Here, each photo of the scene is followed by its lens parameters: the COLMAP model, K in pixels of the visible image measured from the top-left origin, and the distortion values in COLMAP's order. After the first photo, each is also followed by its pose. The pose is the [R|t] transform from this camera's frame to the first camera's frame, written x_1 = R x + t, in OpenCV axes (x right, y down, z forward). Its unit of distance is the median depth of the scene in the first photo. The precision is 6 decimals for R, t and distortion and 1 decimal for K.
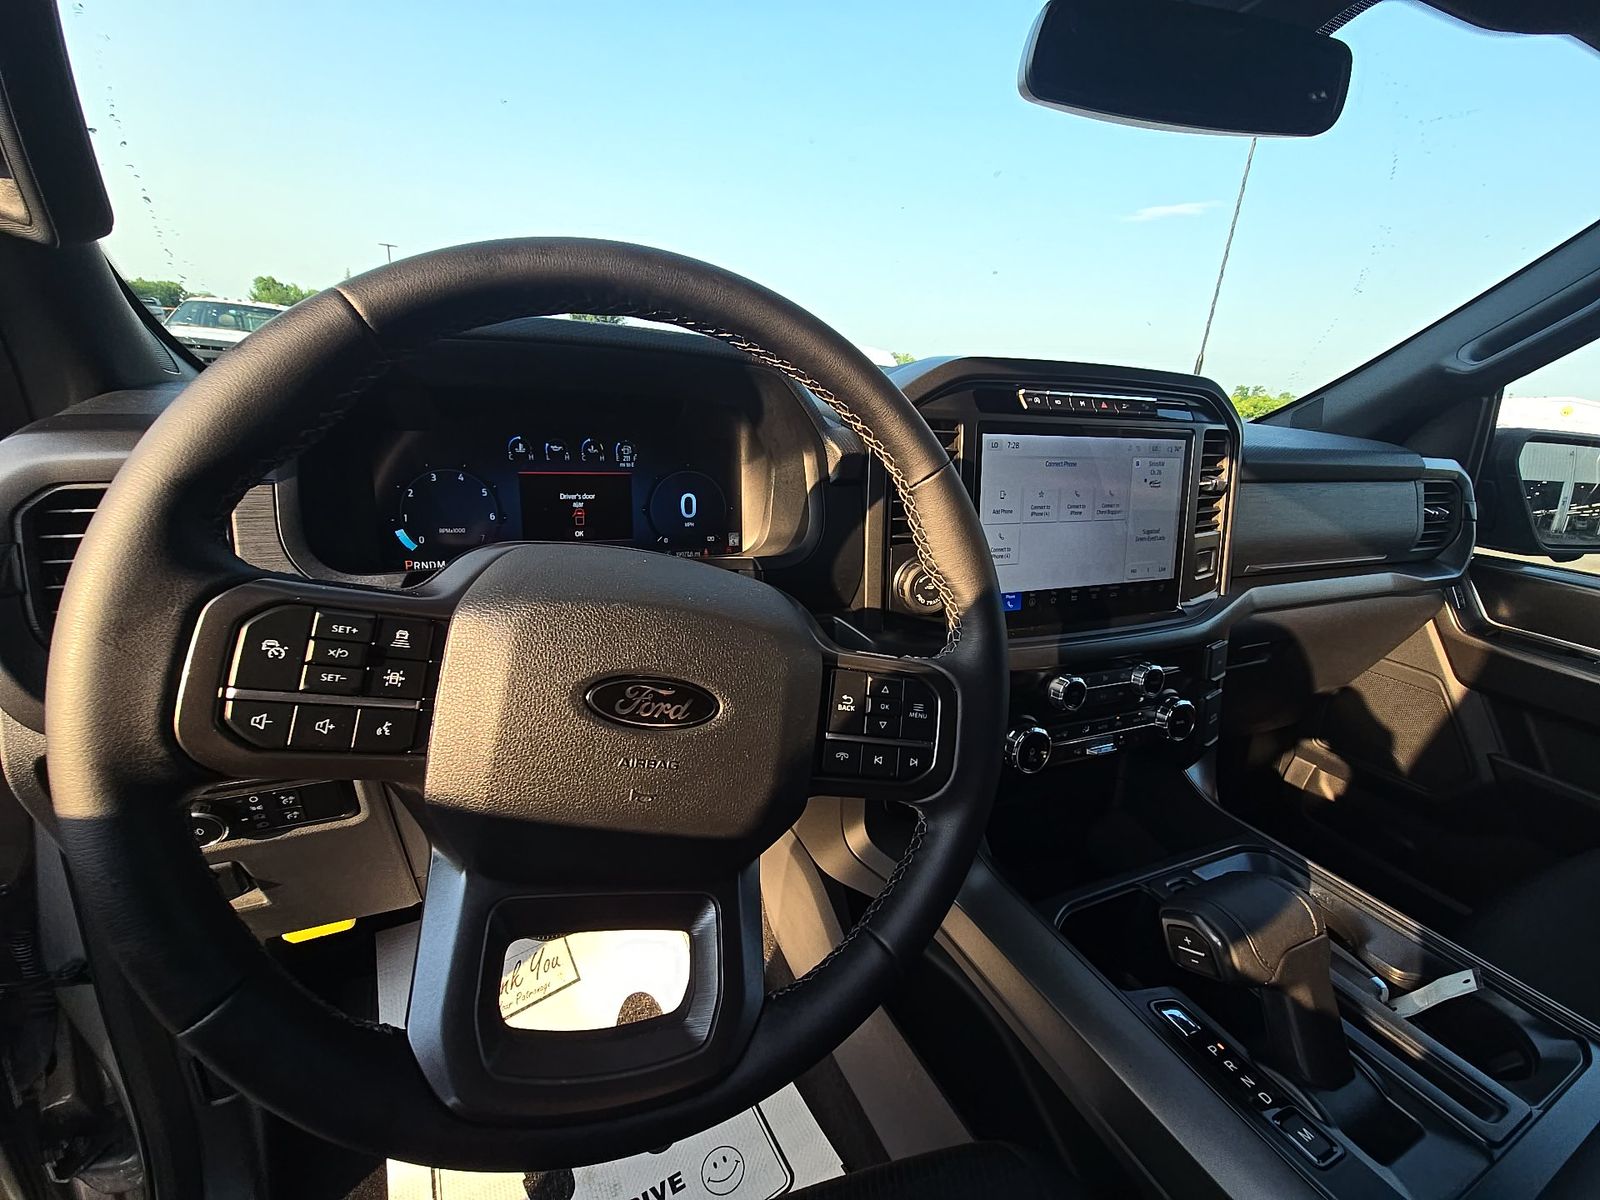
lens RADIAL K [[652.1, 0, 800.5], [0, 652.1, 584.7], [0, 0, 1]] dist [0.014696, -0.010434]
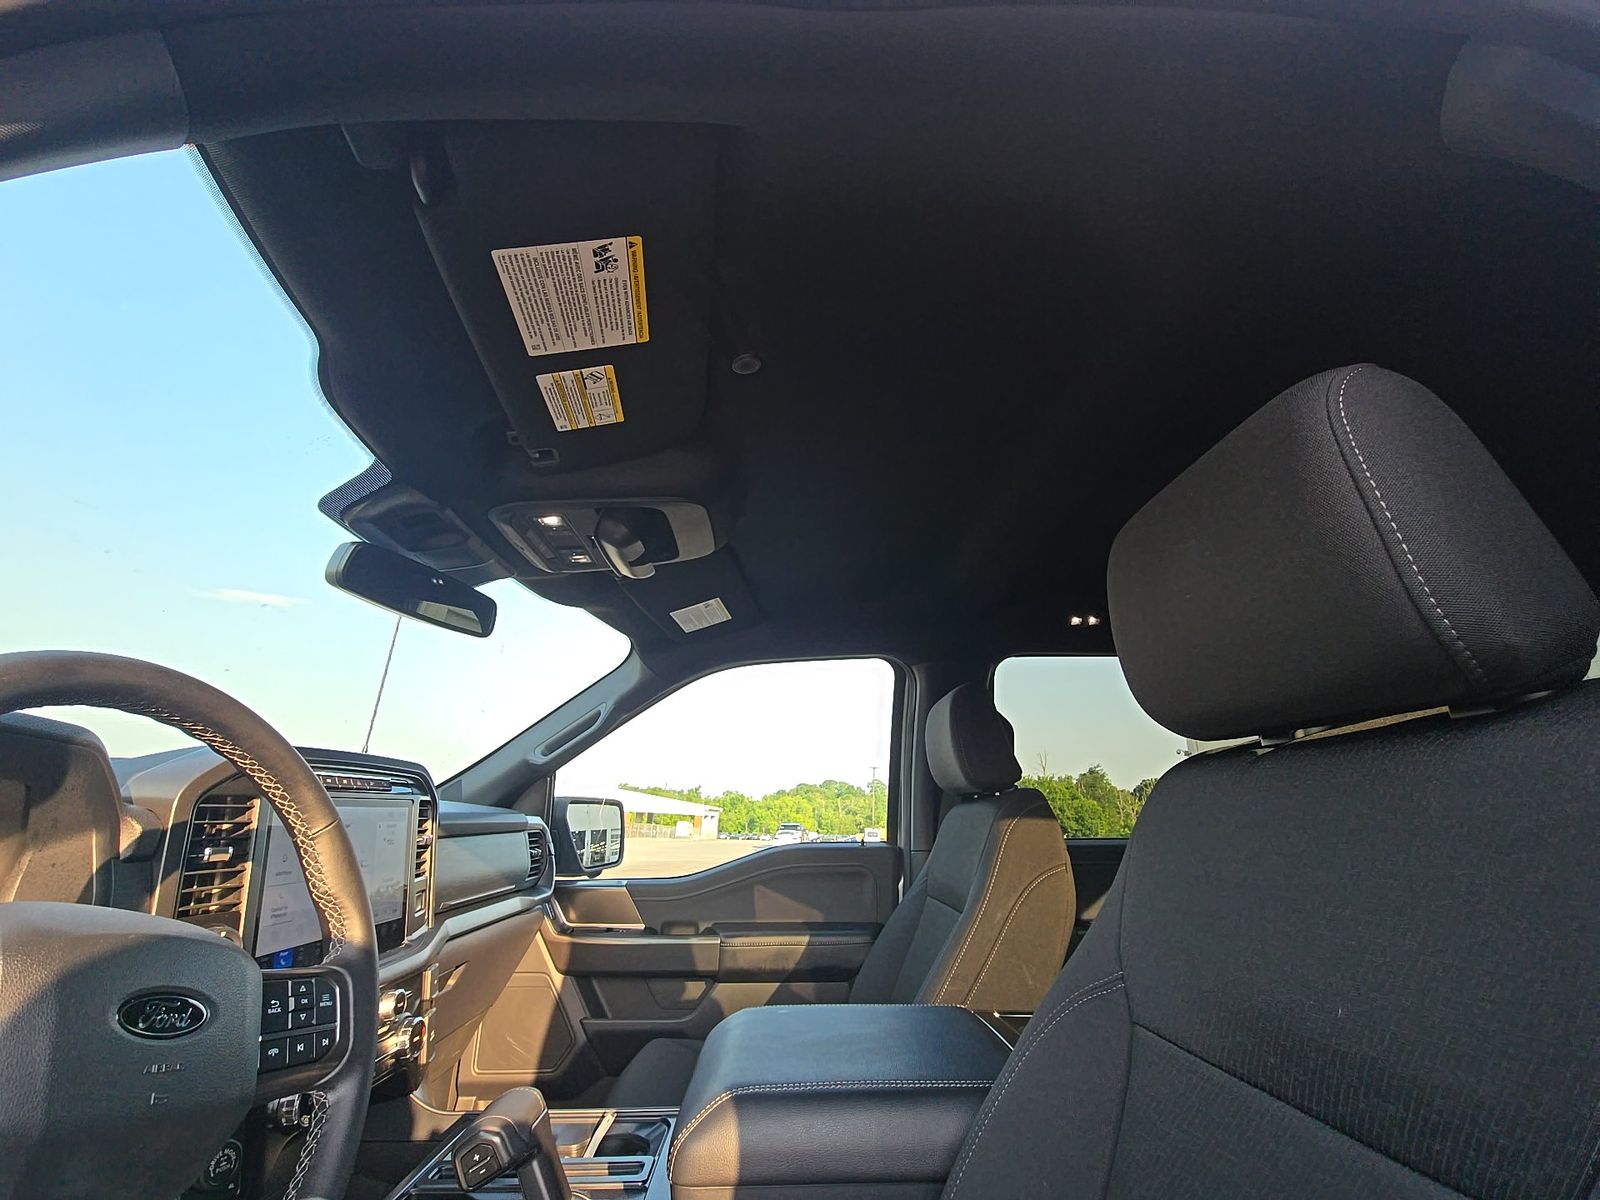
lens RADIAL K [[652.1, 0, 804.5], [0, 652.1, 591.2], [0, 0, 1]] dist [0.014696, -0.010434]
pose [[0.377059, 0.249554, 0.891936, -0.570280], [0.269408, 0.891824, -0.363413, 0.128343], [-0.886141, 0.377322, 0.269039, -0.376601]]
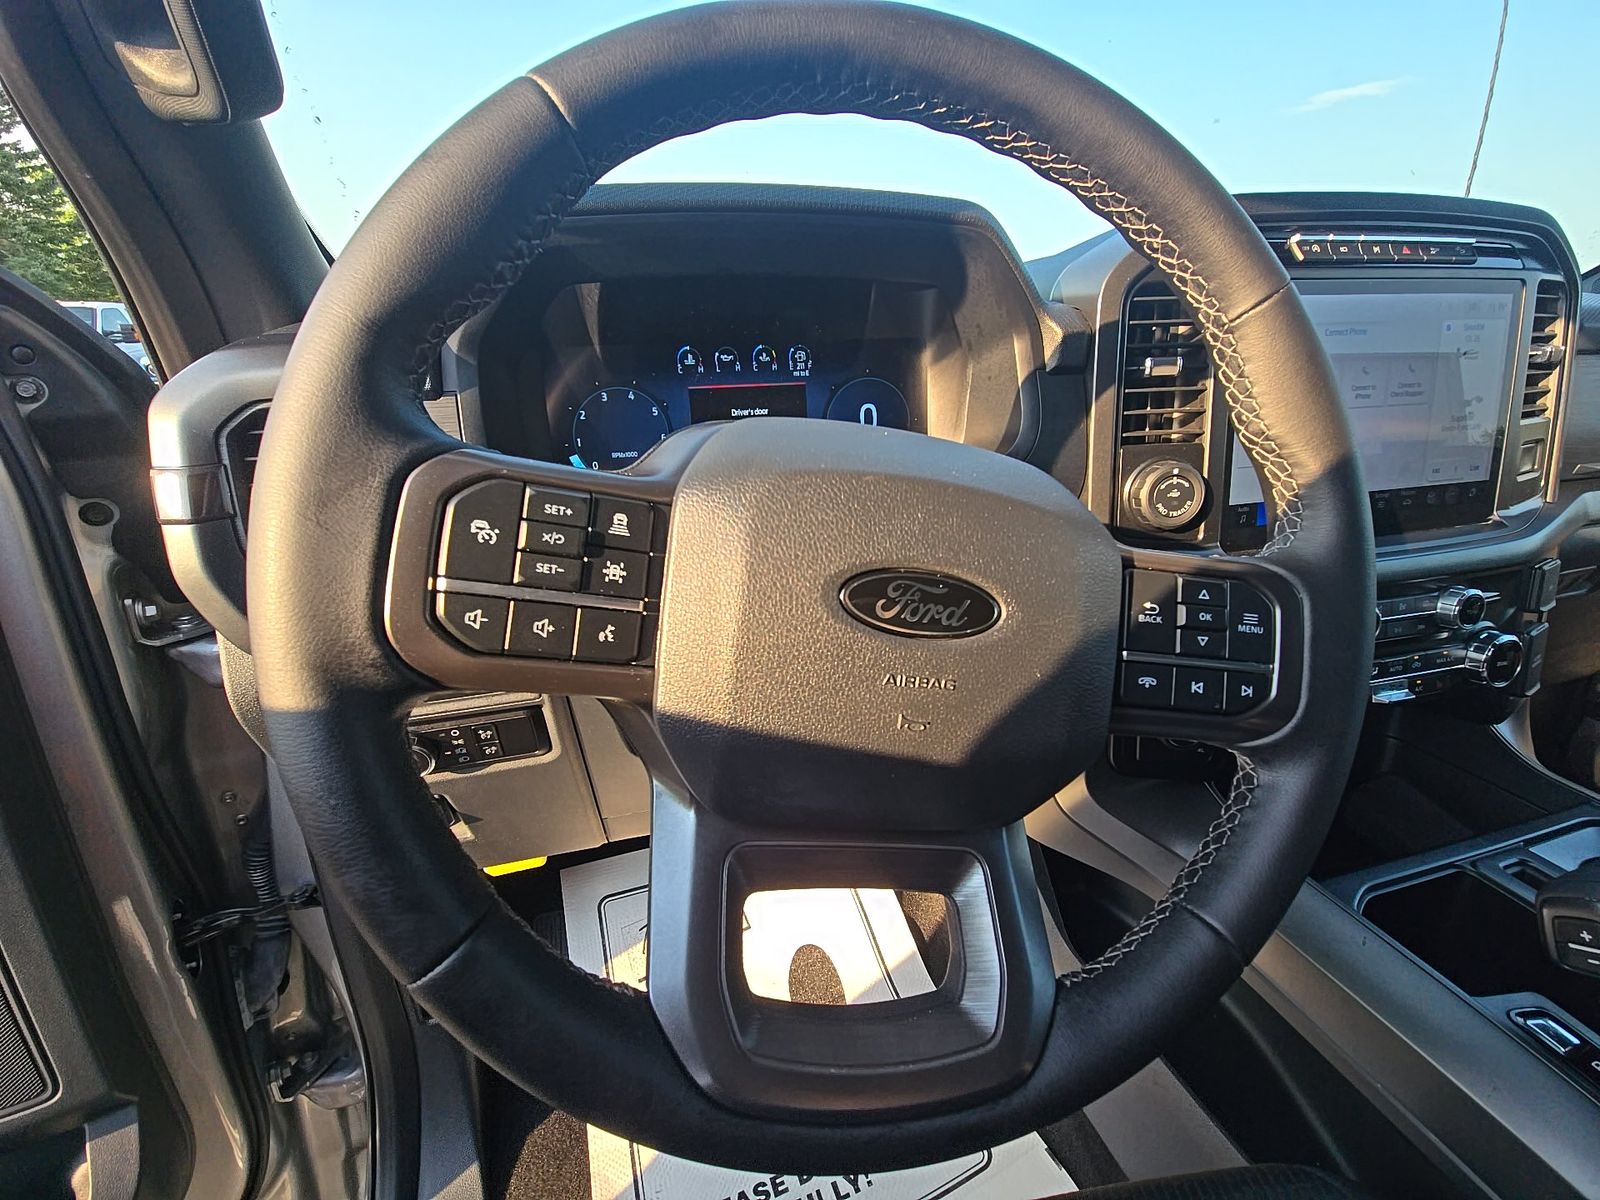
lens RADIAL K [[652.1, 0, 801.6], [0, 652.1, 581.8], [0, 0, 1]] dist [0.014696, -0.010434]
pose [[0.984110, -0.024401, -0.175878, -0.122703], [0.033082, 0.998366, 0.046593, 0.061497], [0.174454, -0.051671, 0.983309, 0.118403]]
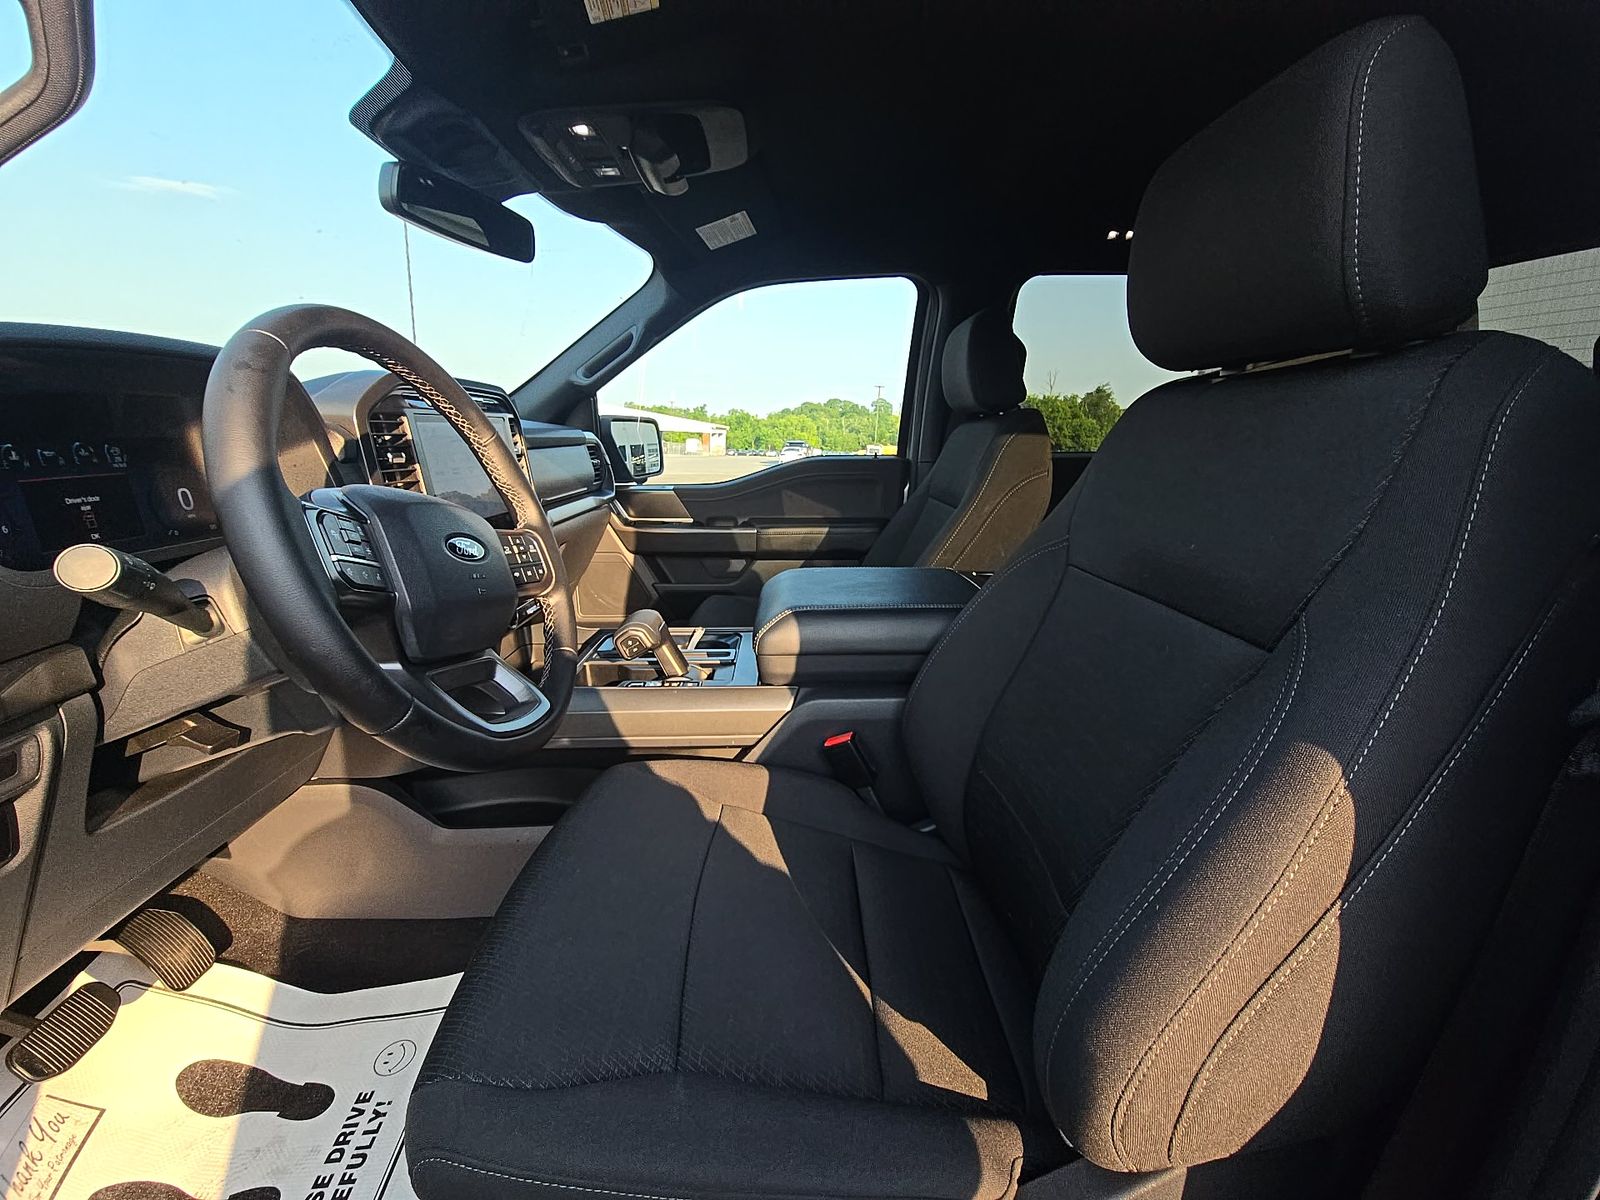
lens RADIAL K [[652.1, 0, 801.6], [0, 652.1, 592.9], [0, 0, 1]] dist [0.014696, -0.010434]
pose [[0.386817, -0.269761, 0.881817, -0.871106], [0.267093, 0.948041, 0.172858, 0.126770], [-0.882629, 0.168663, 0.438770, -0.408814]]
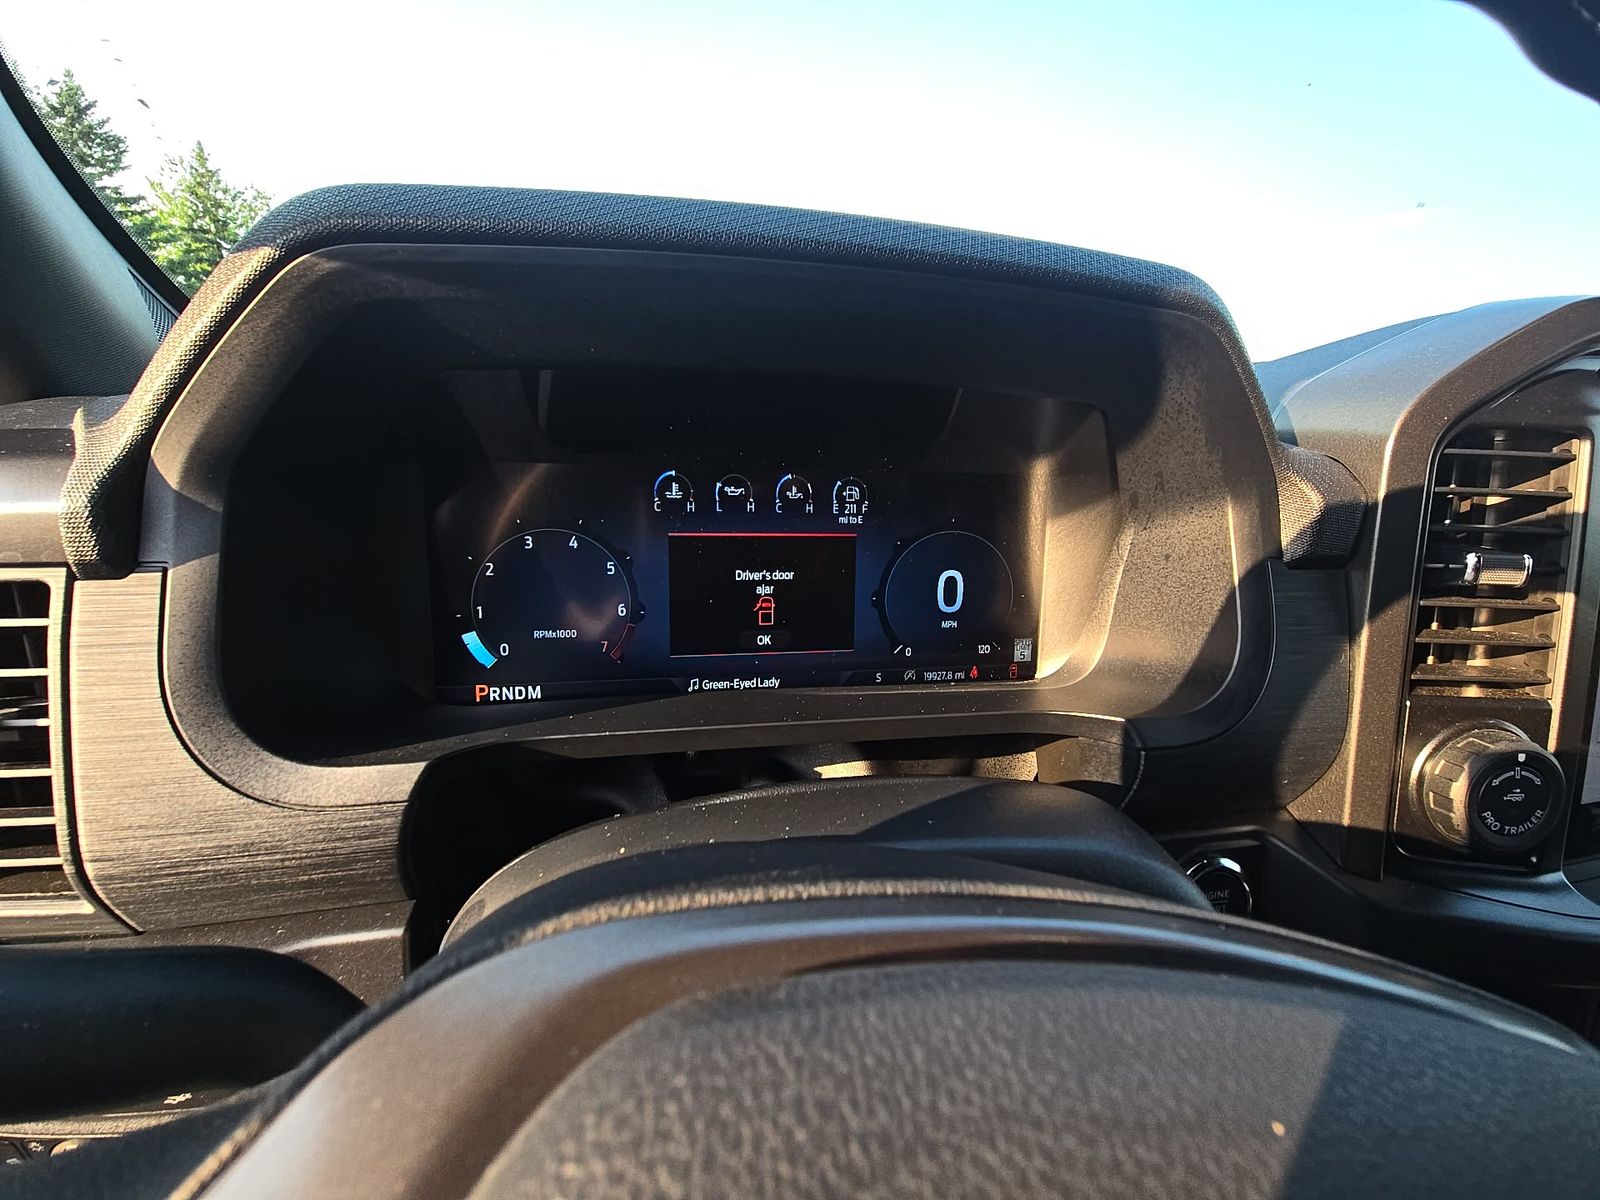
lens RADIAL K [[652.1, 0, 809.8], [0, 652.1, 578.1], [0, 0, 1]] dist [0.014696, -0.010434]
pose [[0.978100, 0.027490, -0.206314, -0.194080], [-0.041006, 0.997263, -0.061526, -0.103488], [0.204058, 0.068638, 0.976550, 0.475550]]
